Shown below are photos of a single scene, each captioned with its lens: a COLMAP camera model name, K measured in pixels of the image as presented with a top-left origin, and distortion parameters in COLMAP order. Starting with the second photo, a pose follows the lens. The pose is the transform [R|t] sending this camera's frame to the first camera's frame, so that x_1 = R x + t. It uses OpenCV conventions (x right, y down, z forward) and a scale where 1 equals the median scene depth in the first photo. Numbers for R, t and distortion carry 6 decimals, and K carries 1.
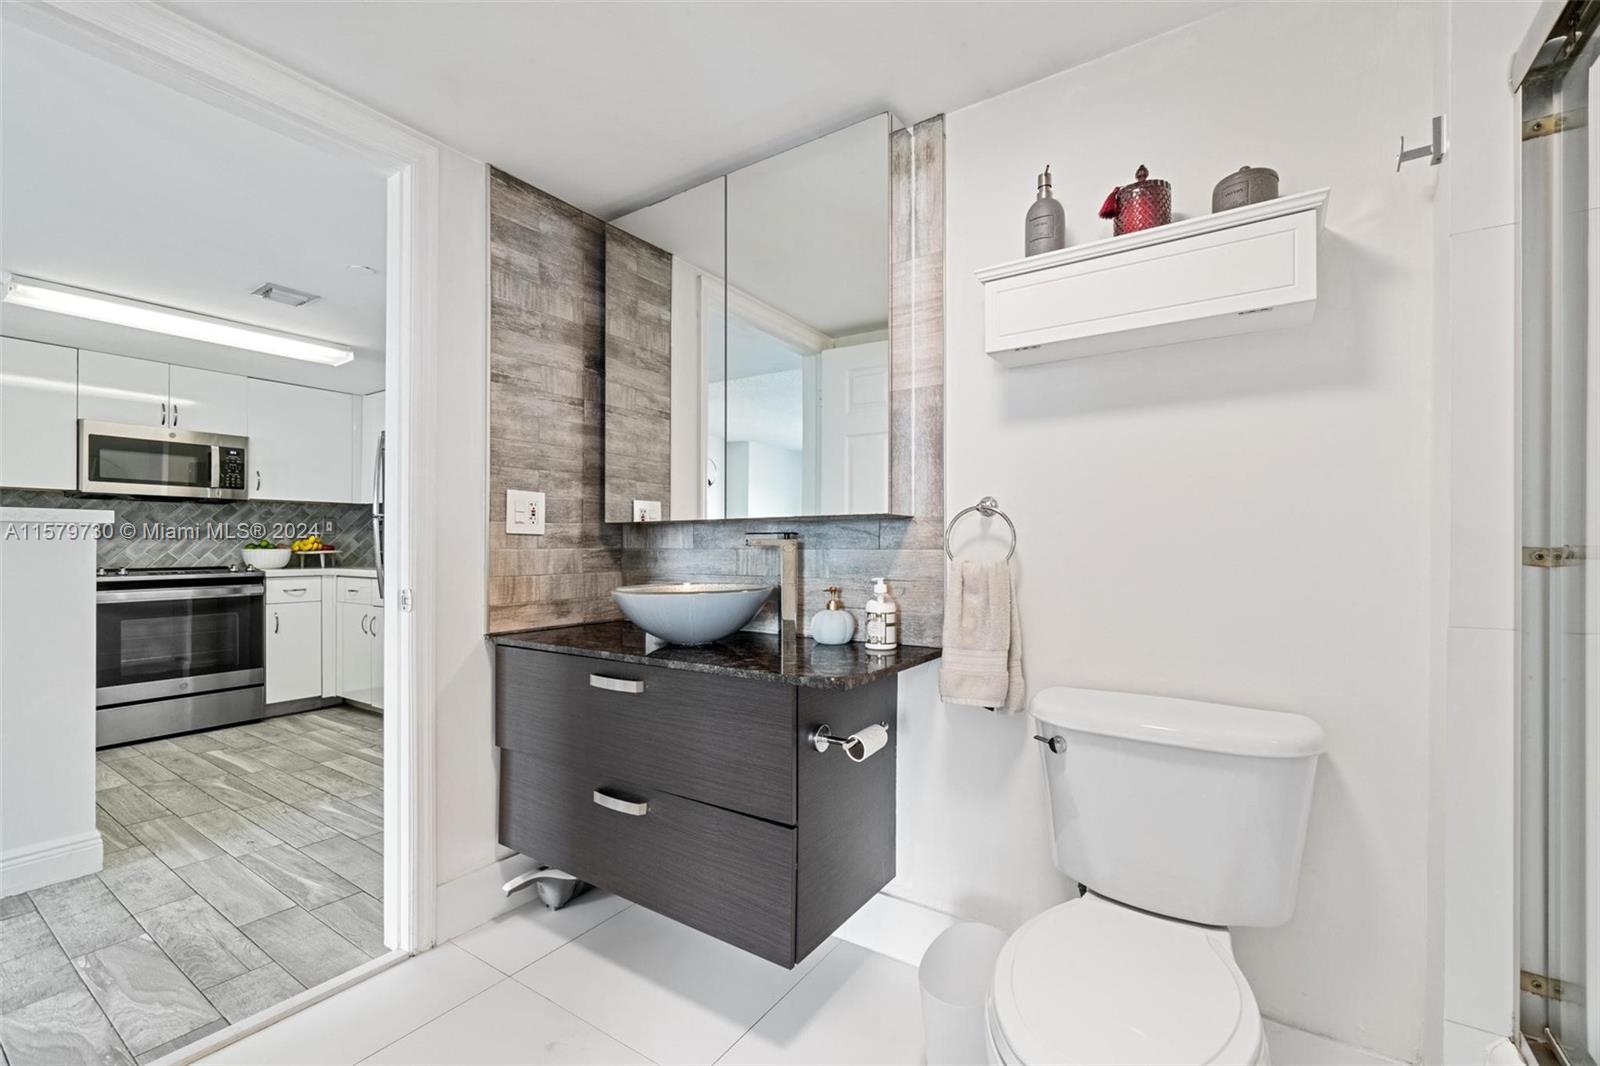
lens RADIAL K [[700.6, 0, 795.8], [0, 700.6, 549.3], [0, 0, 1]] dist [0.000459, -0.000038]
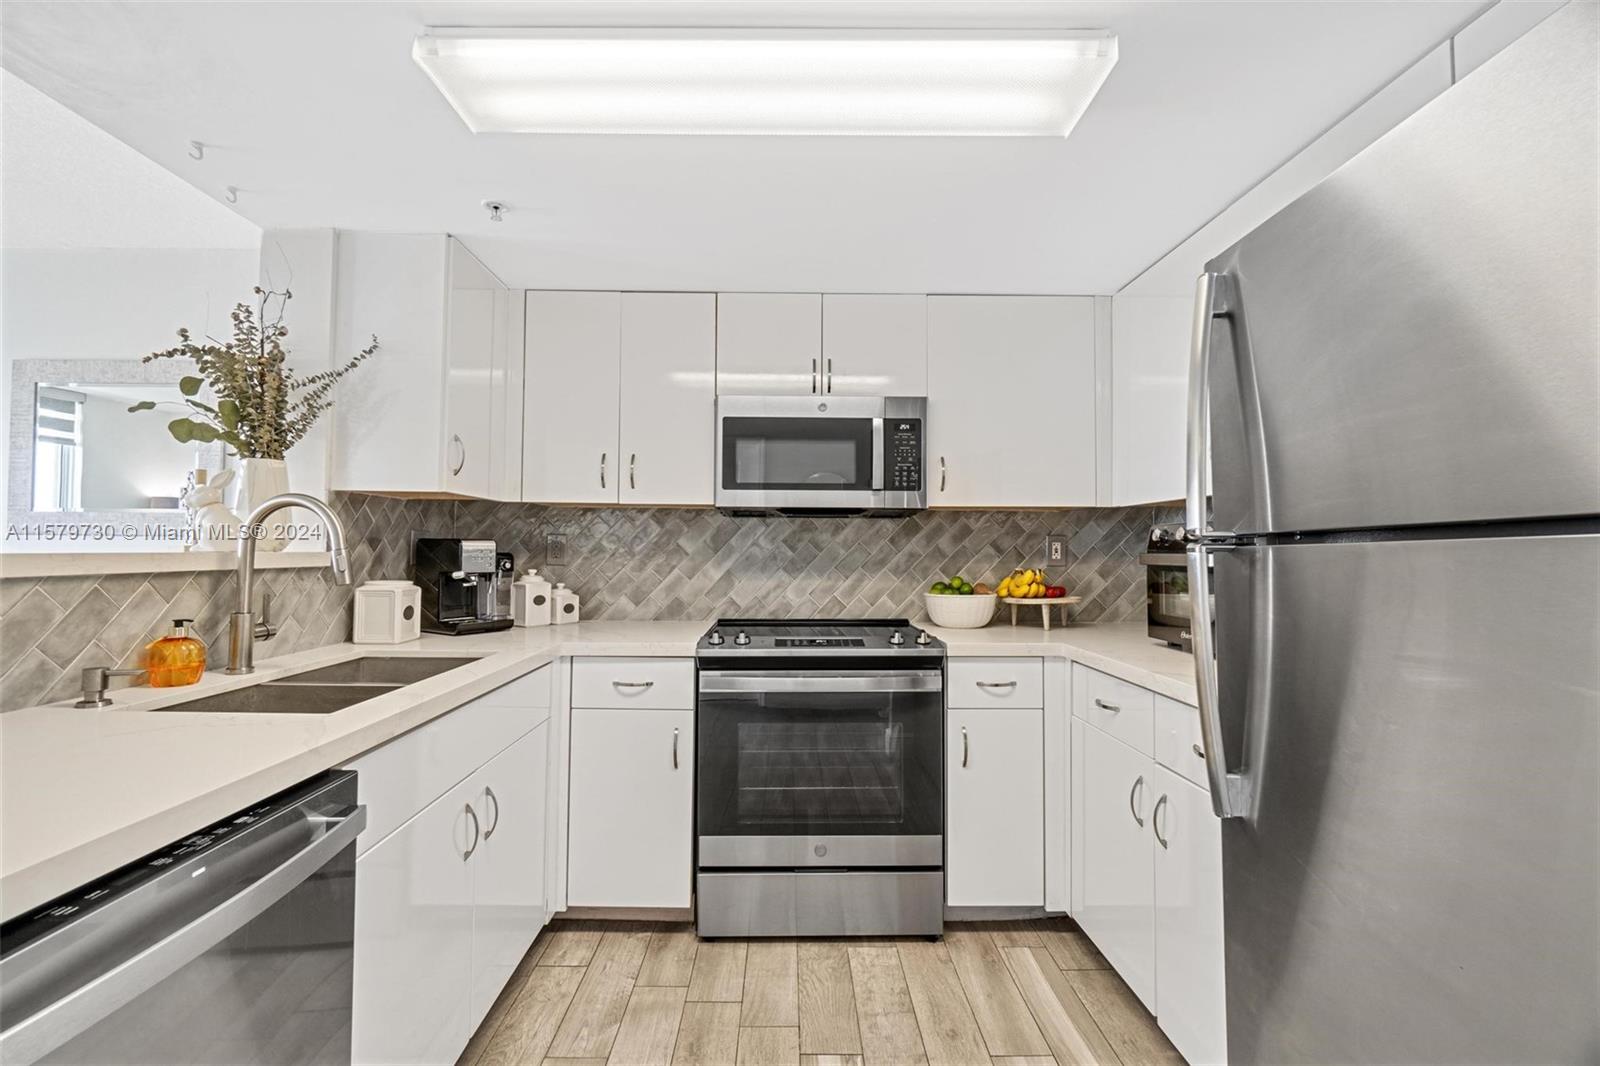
lens RADIAL K [[673.6, 0, 781.0], [0, 673.6, 527.7], [0, 0, 1]] dist [-0.007296, 0.000041]
pose [[0.562743, -0.024032, -0.826283, -0.396888], [-0.007978, 0.999373, -0.034500, -0.035309], [0.826594, 0.026006, 0.562198, 0.592409]]
